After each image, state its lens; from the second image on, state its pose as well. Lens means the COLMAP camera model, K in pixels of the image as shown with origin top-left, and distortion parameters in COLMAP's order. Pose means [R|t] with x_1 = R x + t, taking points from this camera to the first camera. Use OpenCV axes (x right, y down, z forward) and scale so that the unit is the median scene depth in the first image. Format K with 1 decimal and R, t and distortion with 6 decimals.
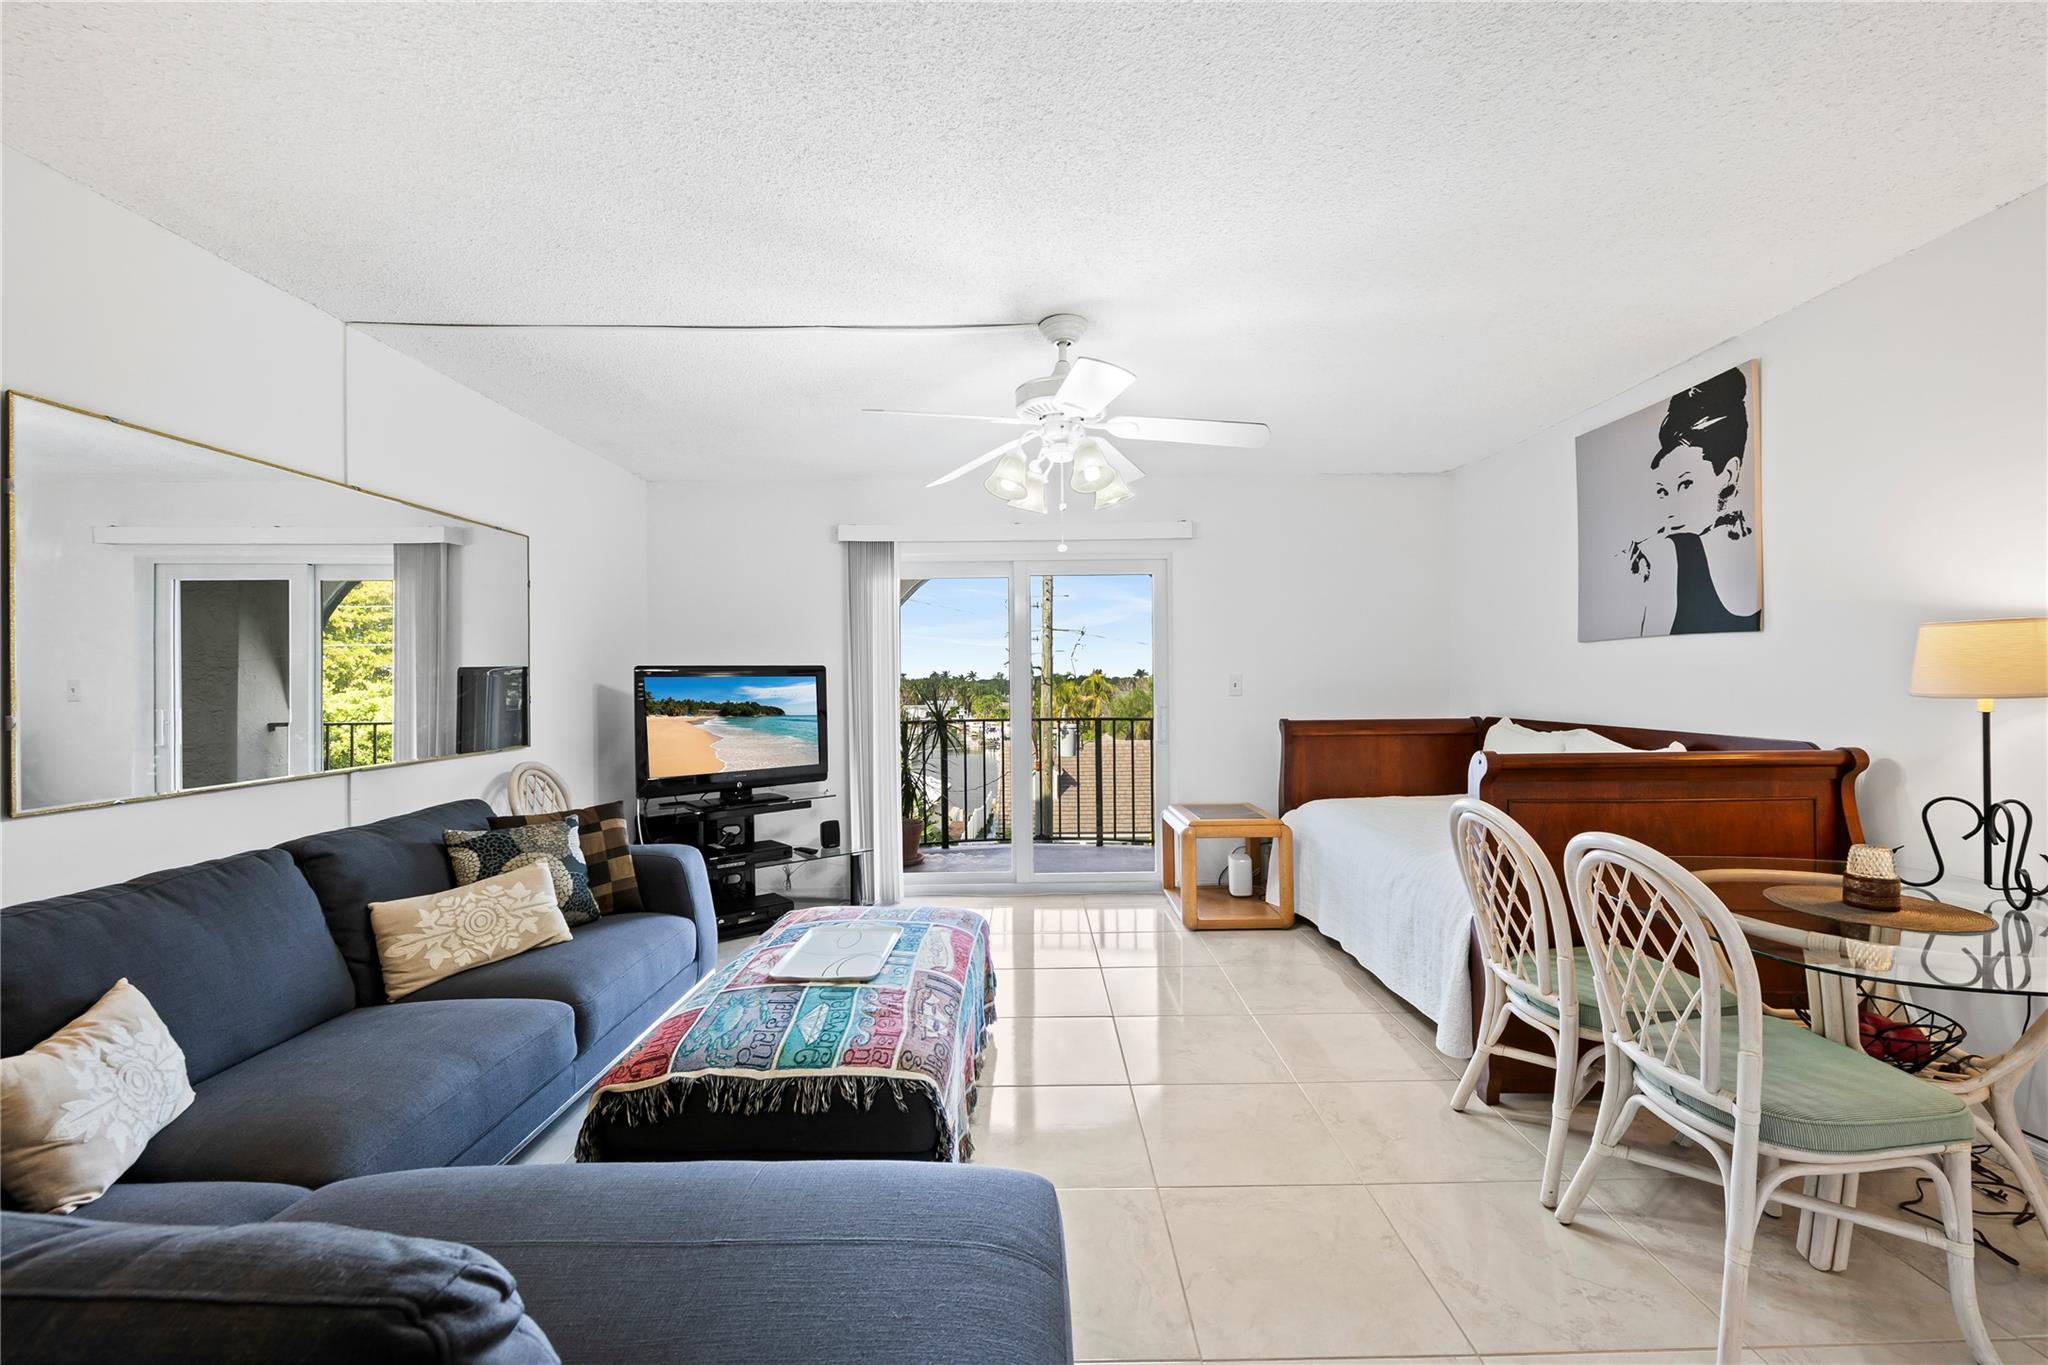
lens RADIAL K [[820.9, 0, 1035.0], [0, 820.9, 678.6], [0, 0, 1]] dist [-0.001990, -0.000576]
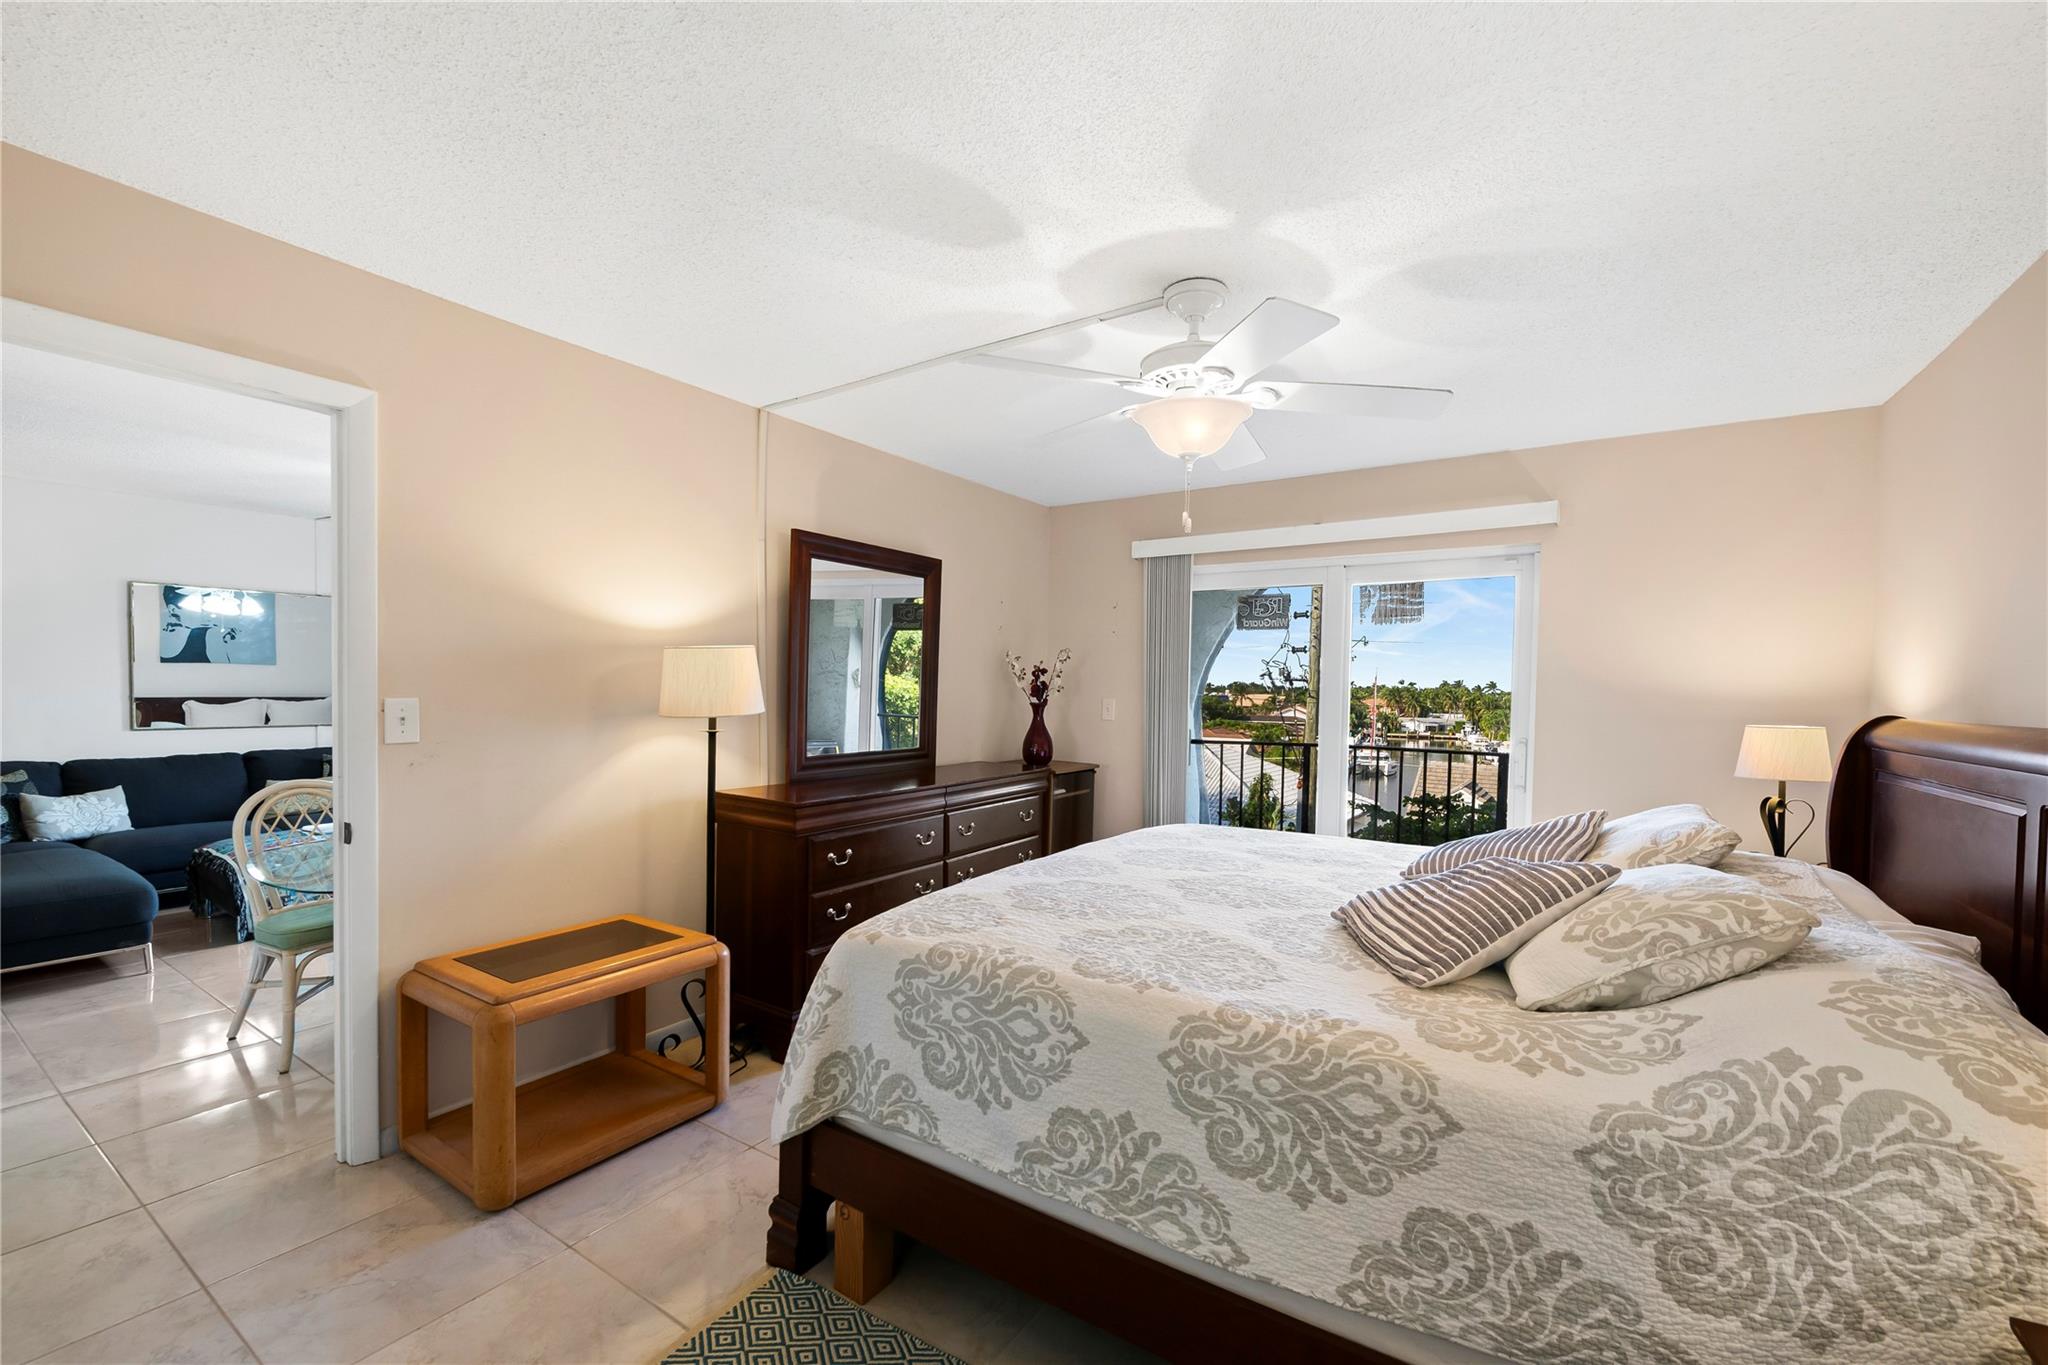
lens RADIAL K [[831.4, 0, 1051.7], [0, 831.4, 713.9], [0, 0, 1]] dist [0.000952, -0.003154]
pose [[0.838942, 0.043313, -0.542495, 1.792144], [-0.024355, 0.998817, 0.042083, -0.052469], [0.543676, -0.022093, 0.839004, 0.179158]]
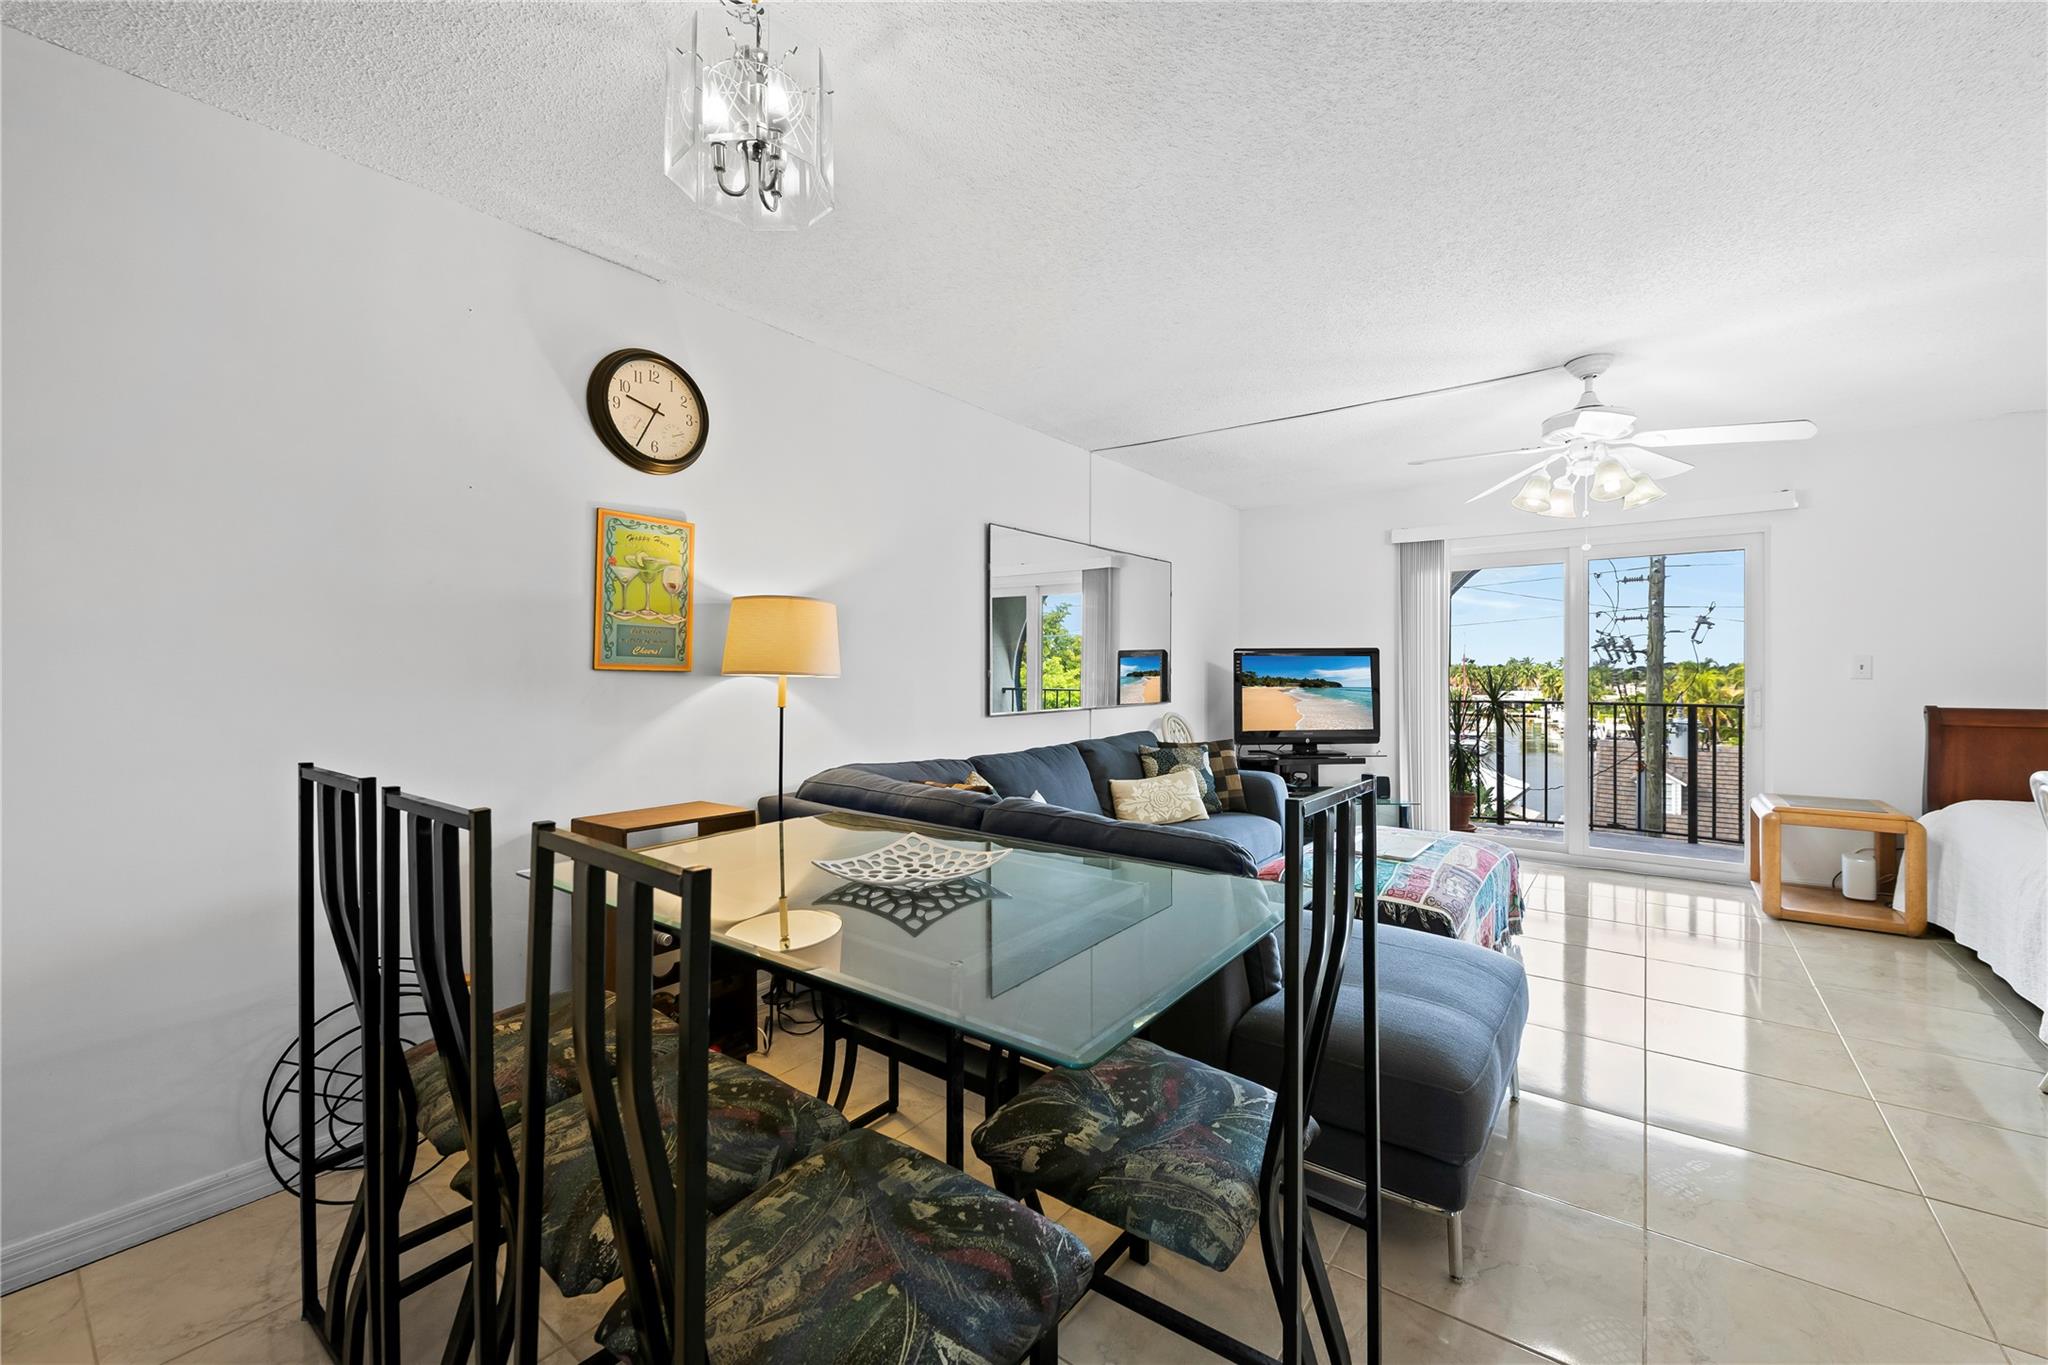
lens RADIAL K [[816.5, 0, 1029.8], [0, 816.5, 676.6], [0, 0, 1]] dist [-0.000813, -0.000444]
pose [[0.792520, 0.014646, -0.609670, 0.106586], [-0.005786, 0.999847, 0.016497, 0.014392], [0.609819, -0.009546, 0.792483, -0.403719]]
